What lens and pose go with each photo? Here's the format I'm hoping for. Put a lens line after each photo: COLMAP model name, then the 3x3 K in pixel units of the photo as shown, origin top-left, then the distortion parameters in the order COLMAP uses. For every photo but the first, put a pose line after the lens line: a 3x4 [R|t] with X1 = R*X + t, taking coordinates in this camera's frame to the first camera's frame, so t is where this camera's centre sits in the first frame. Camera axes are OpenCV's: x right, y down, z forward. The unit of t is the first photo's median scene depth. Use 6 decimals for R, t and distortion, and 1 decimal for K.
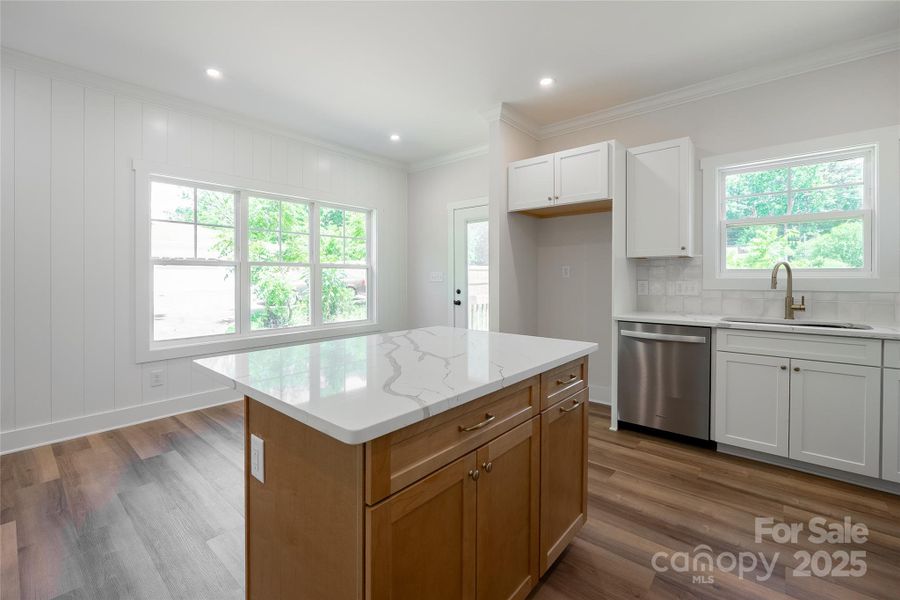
lens RADIAL K [[389.1, 0, 450.0], [0, 389.1, 281.7], [0, 0, 1]] dist [-0.001125, -0.000133]
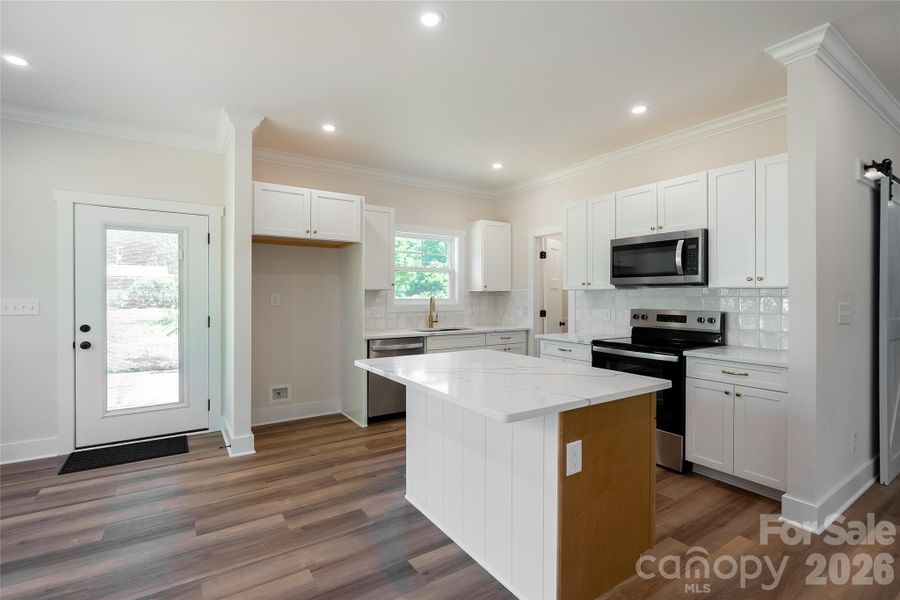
lens RADIAL K [[394.4, 0, 435.3], [0, 394.4, 297.2], [0, 0, 1]] dist [-0.001500, 0.000213]
pose [[0.292116, -0.002096, 0.956380, -0.741815], [0.008700, 0.999962, -0.000466, -0.036177], [-0.956343, 0.008457, 0.292124, 0.417972]]
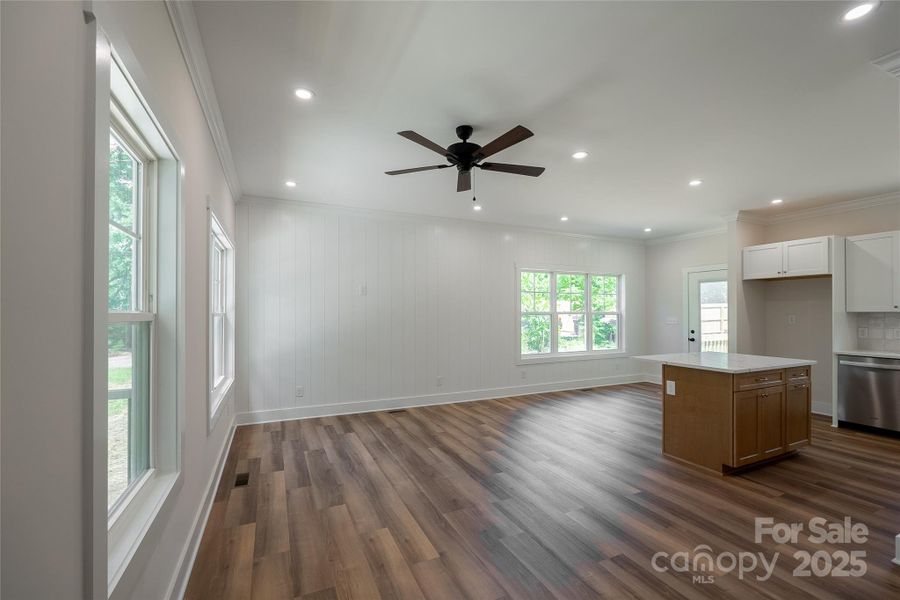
lens RADIAL K [[383.0, 0, 447.7], [0, 383.0, 310.5], [0, 0, 1]] dist [-0.005610, -0.000257]
pose [[0.910362, 0.000232, -0.413813, -0.331561], [-0.006384, 0.999889, -0.013484, -0.041353], [0.413763, 0.014917, 0.910262, -0.965184]]
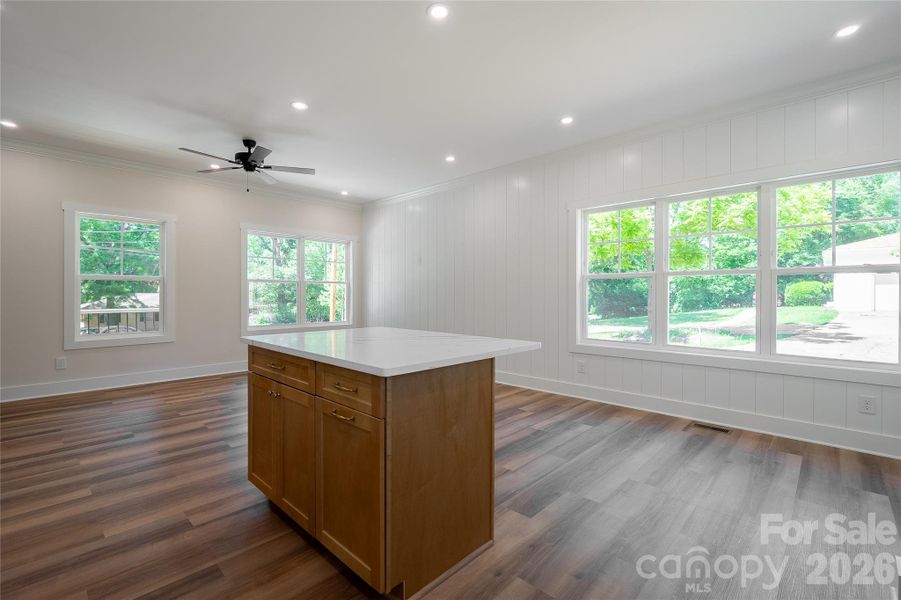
lens RADIAL K [[394.9, 0, 435.8], [0, 394.9, 297.2], [0, 0, 1]] dist [-0.001500, 0.000213]
pose [[-0.066415, 0.014804, -0.997682, 0.640085], [-0.012735, 0.999796, 0.015684, 0.002615], [0.997711, 0.013747, -0.066213, 0.657633]]
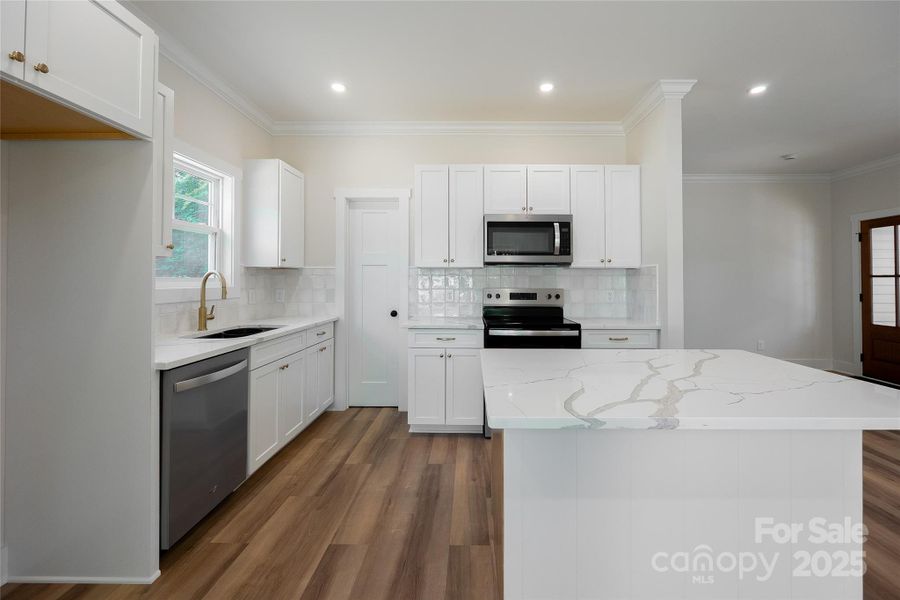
lens RADIAL K [[403.5, 0, 454.4], [0, 403.5, 273.8], [0, 0, 1]] dist [-0.008859, -0.000162]
pose [[-0.647155, 0.012344, 0.762259, -0.264078], [0.005680, 0.999919, -0.011370, -0.025686], [-0.762338, -0.003028, -0.647172, 1.036322]]
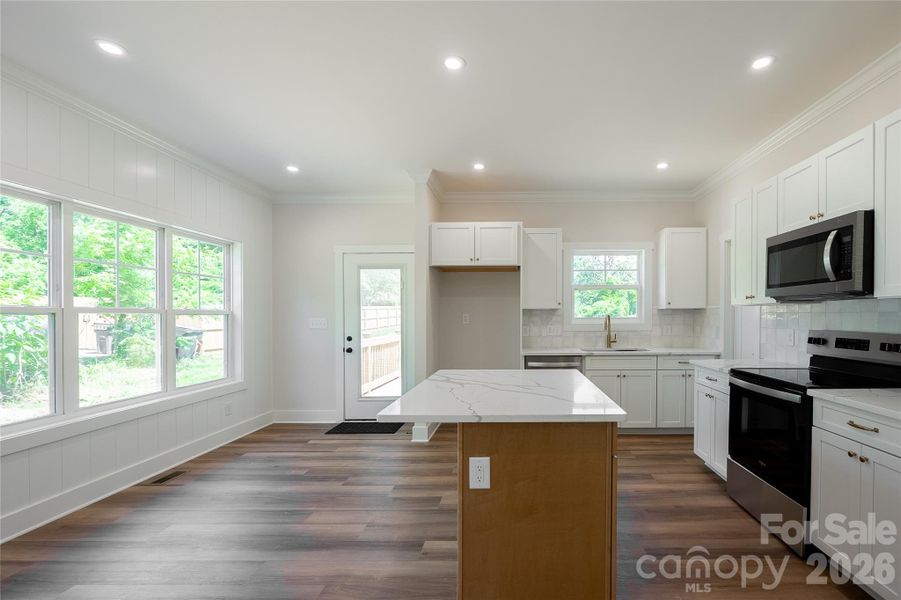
lens RADIAL K [[401.2, 0, 525.0], [0, 401.2, 326.3], [0, 0, 1]] dist [0.000854, 0.000180]
pose [[0.754754, -0.019512, 0.655717, -0.483087], [0.011815, 0.999800, 0.016152, -0.026126], [-0.655901, -0.004444, 0.754834, -0.061653]]
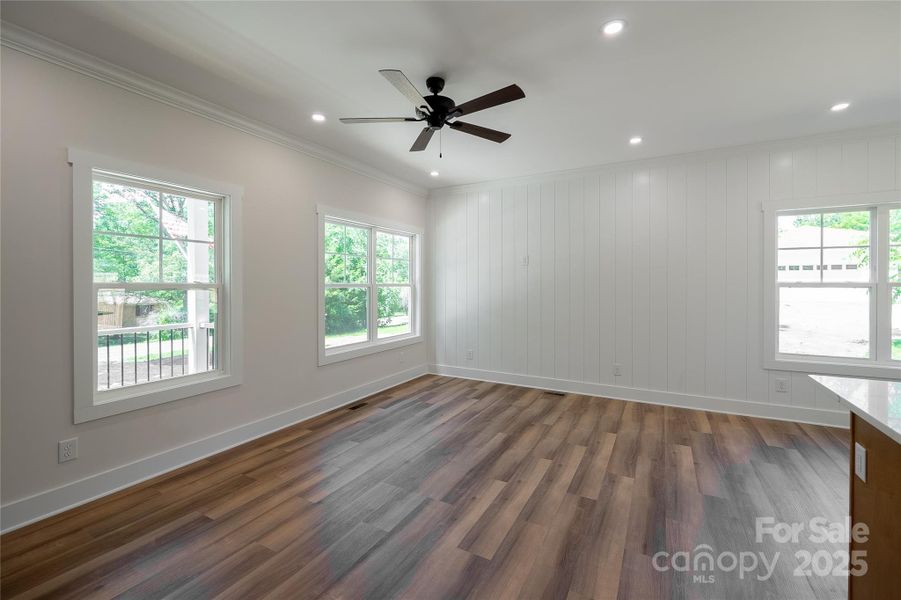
lens RADIAL K [[384.8, 0, 449.2], [0, 384.8, 285.6], [0, 0, 1]] dist [-0.004330, -0.000817]
pose [[0.205690, 0.005034, -0.978604, 0.177241], [-0.010487, 0.999941, 0.002939, -0.046006], [0.978561, 0.009658, 0.205730, -0.230687]]
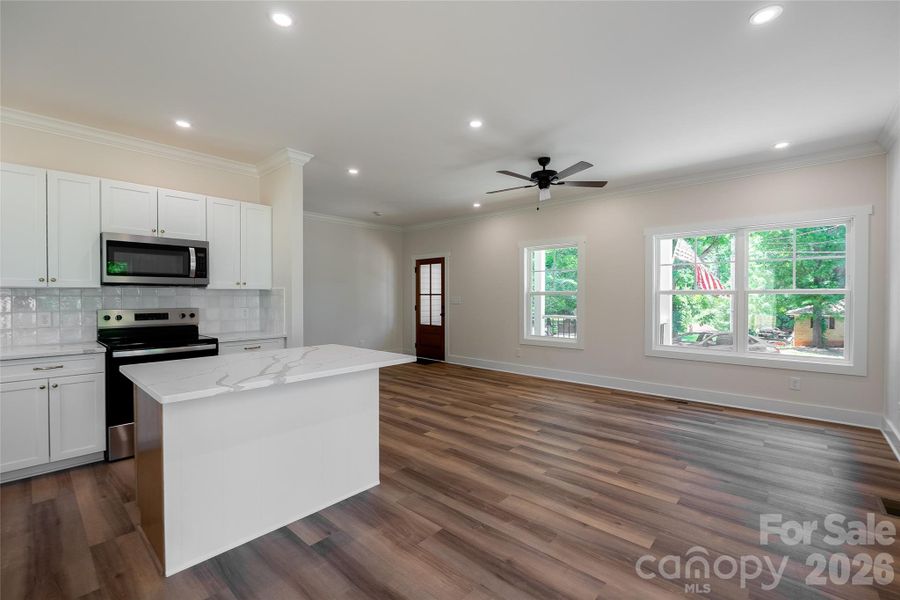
lens RADIAL K [[397.6, 0, 478.9], [0, 397.6, 296.1], [0, 0, 1]] dist [-0.002547, -0.003478]
pose [[-0.999334, 0.003350, -0.036343, -0.413860], [0.002966, 0.999939, 0.010613, -0.042440], [0.036376, 0.010498, -0.999283, 1.319384]]
